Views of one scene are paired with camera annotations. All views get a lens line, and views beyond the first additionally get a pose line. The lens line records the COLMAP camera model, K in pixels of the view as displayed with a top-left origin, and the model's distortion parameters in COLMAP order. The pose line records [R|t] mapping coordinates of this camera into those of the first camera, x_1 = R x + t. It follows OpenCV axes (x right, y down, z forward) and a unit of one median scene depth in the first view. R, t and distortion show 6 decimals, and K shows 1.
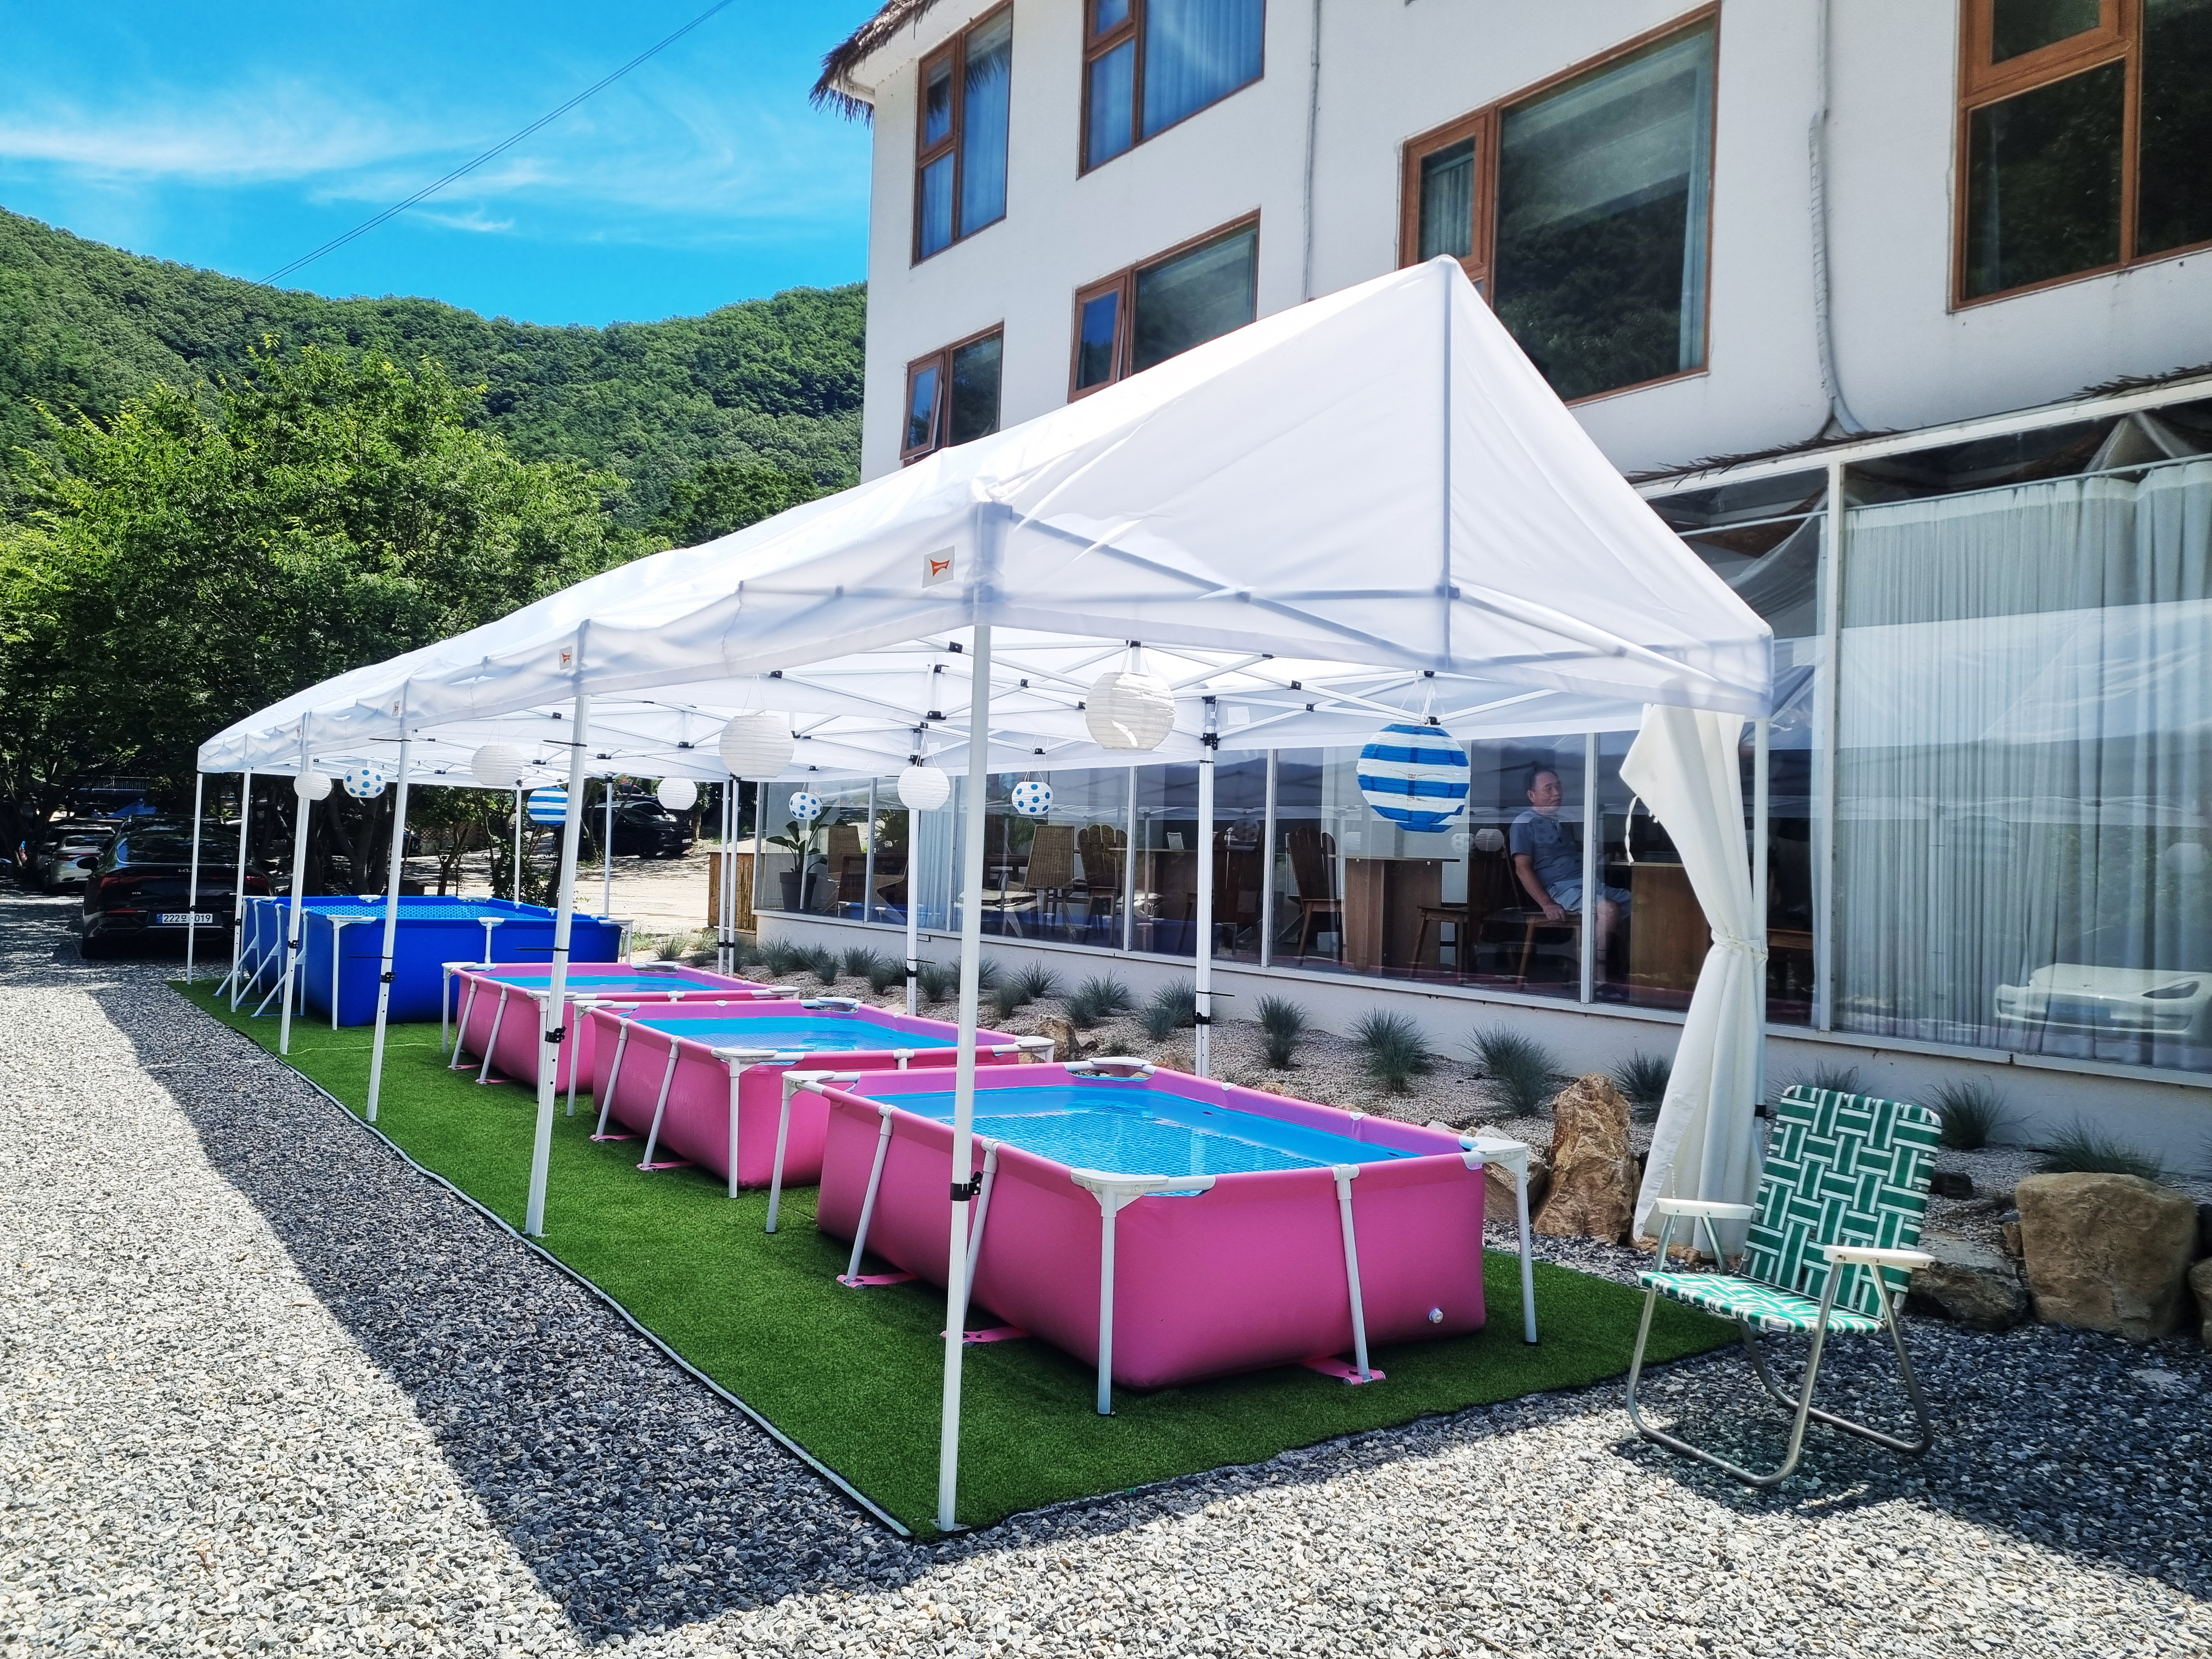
lens RADIAL K [[1640.6, 0, 1096.4], [0, 1640.6, 818.6], [0, 0, 1]] dist [0.055848, -0.029324]
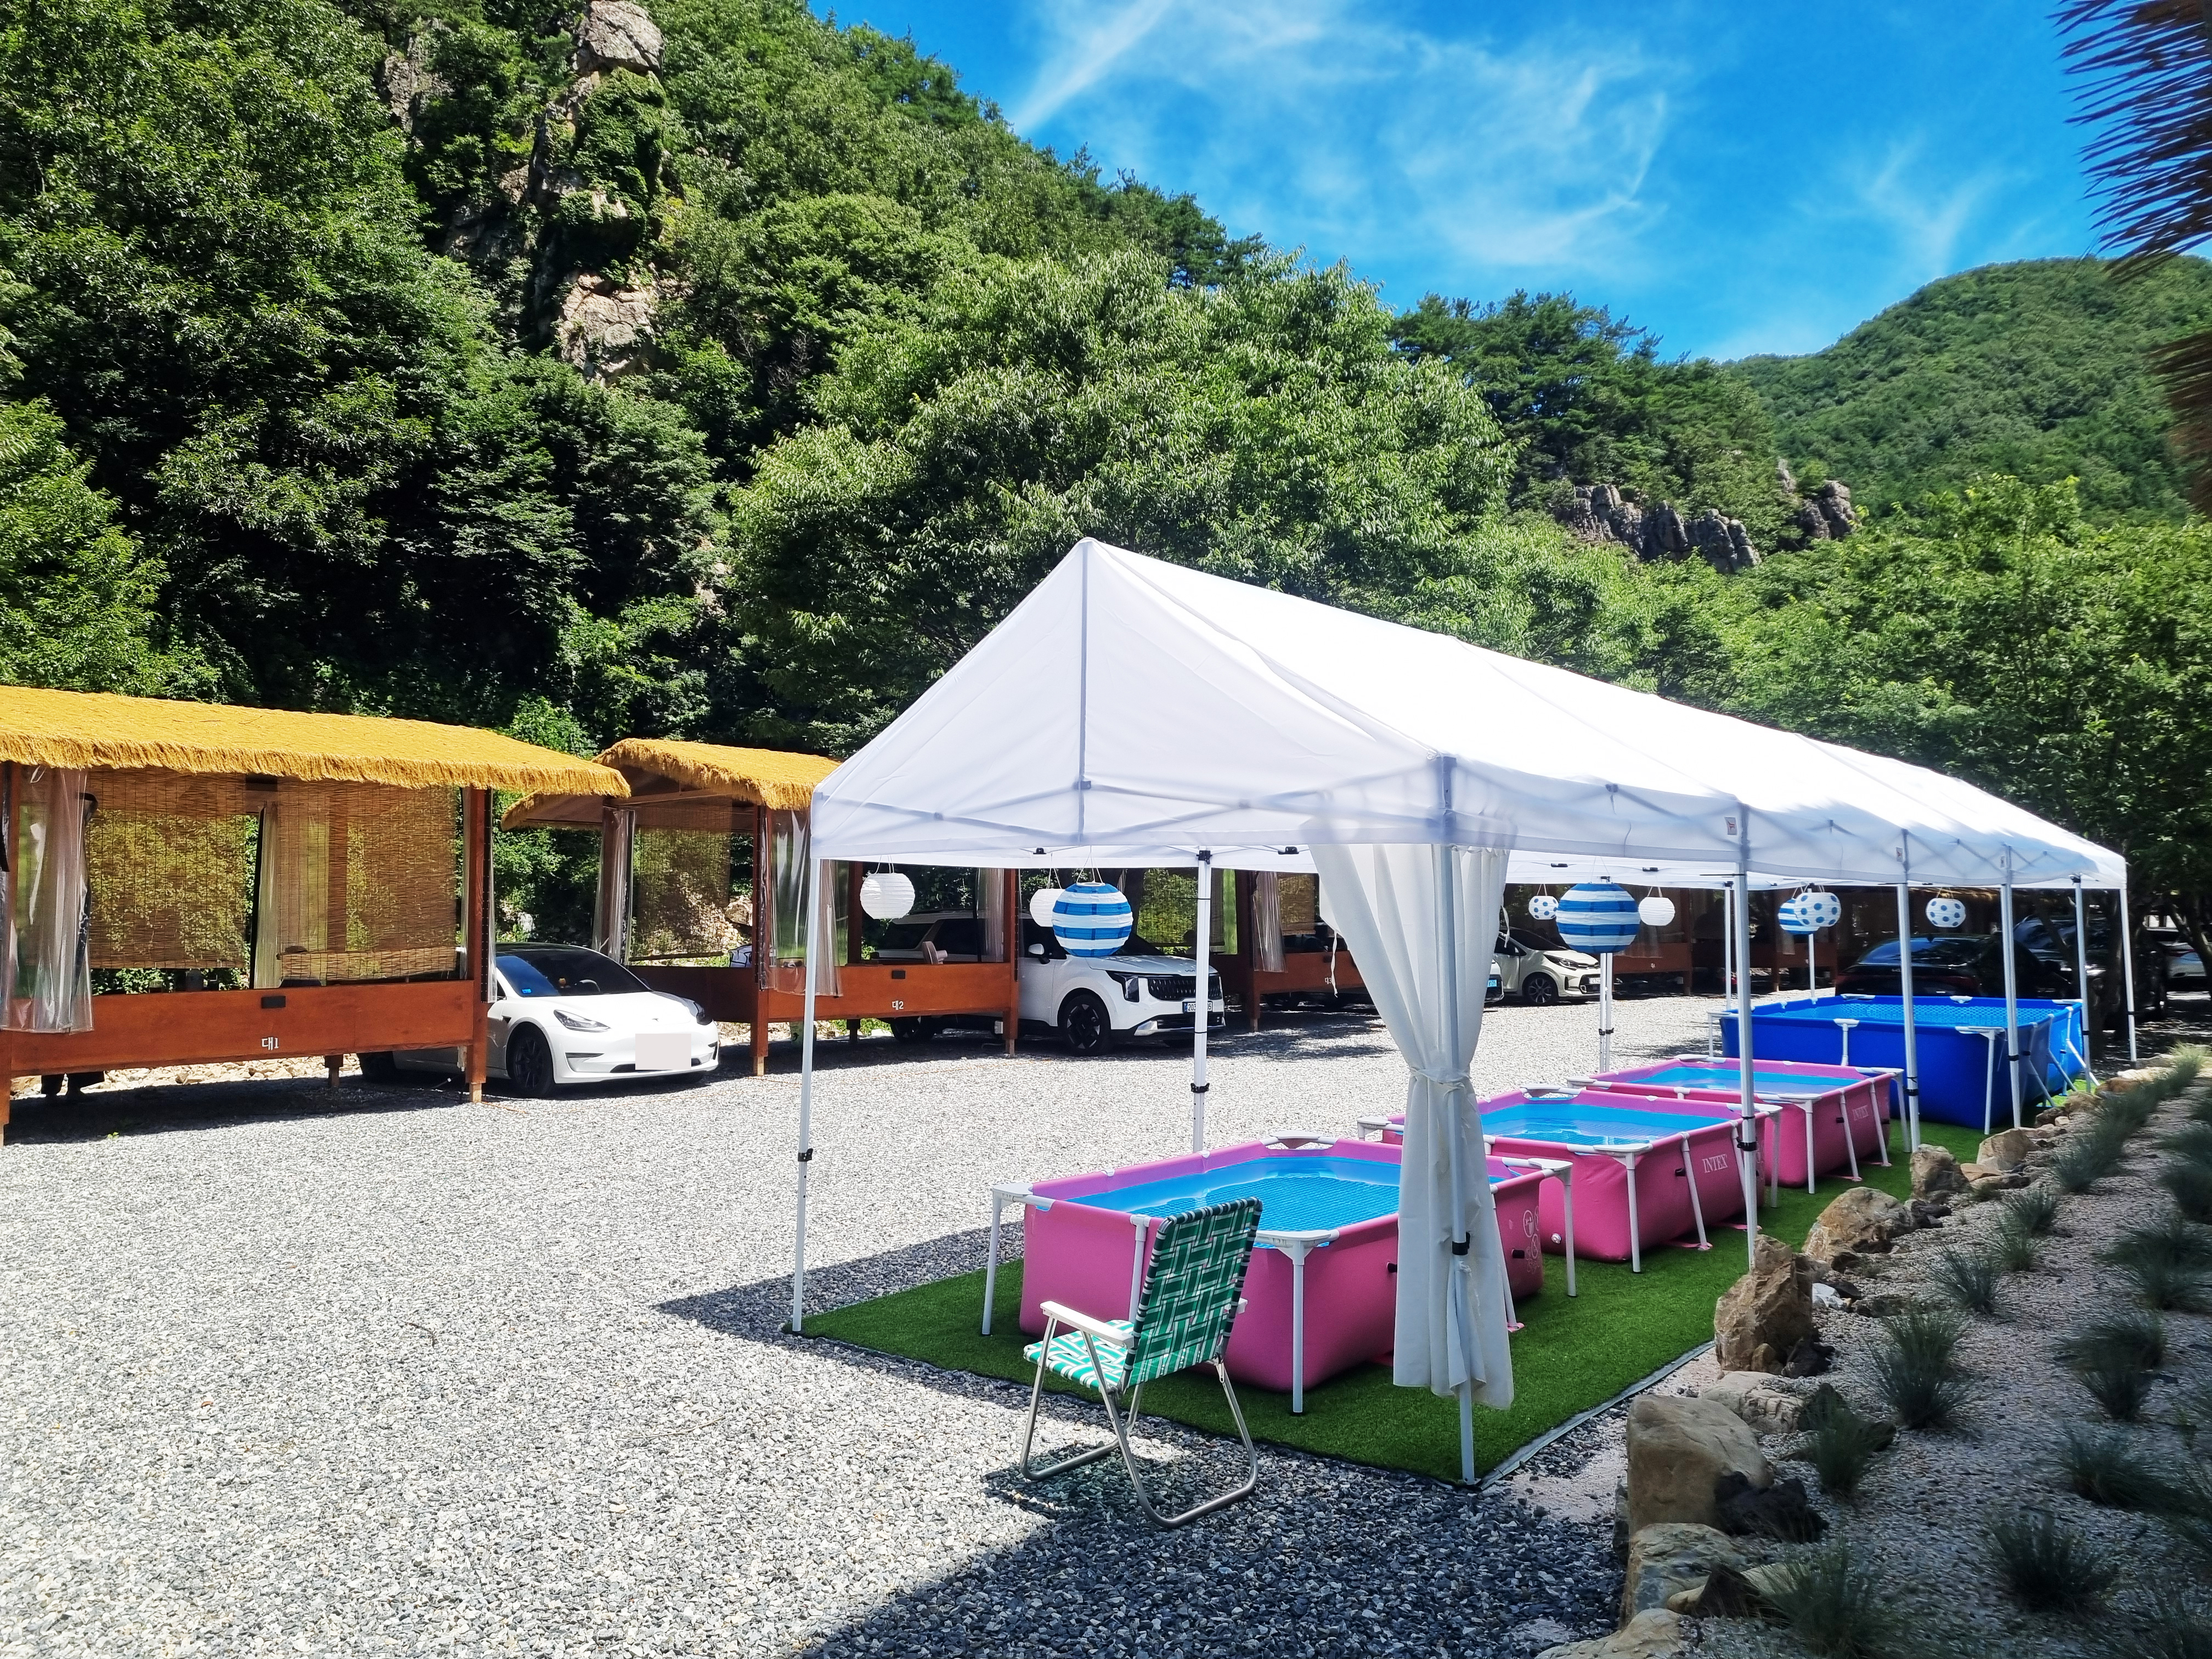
lens RADIAL K [[1640.6, 0, 1093.5], [0, 1640.6, 828.3], [0, 0, 1]] dist [0.055848, -0.029324]
pose [[0.247957, -0.092498, -0.964345, 1.574993], [0.045597, 0.995442, -0.083757, 0.011864], [0.967697, -0.023203, 0.251044, 0.692241]]
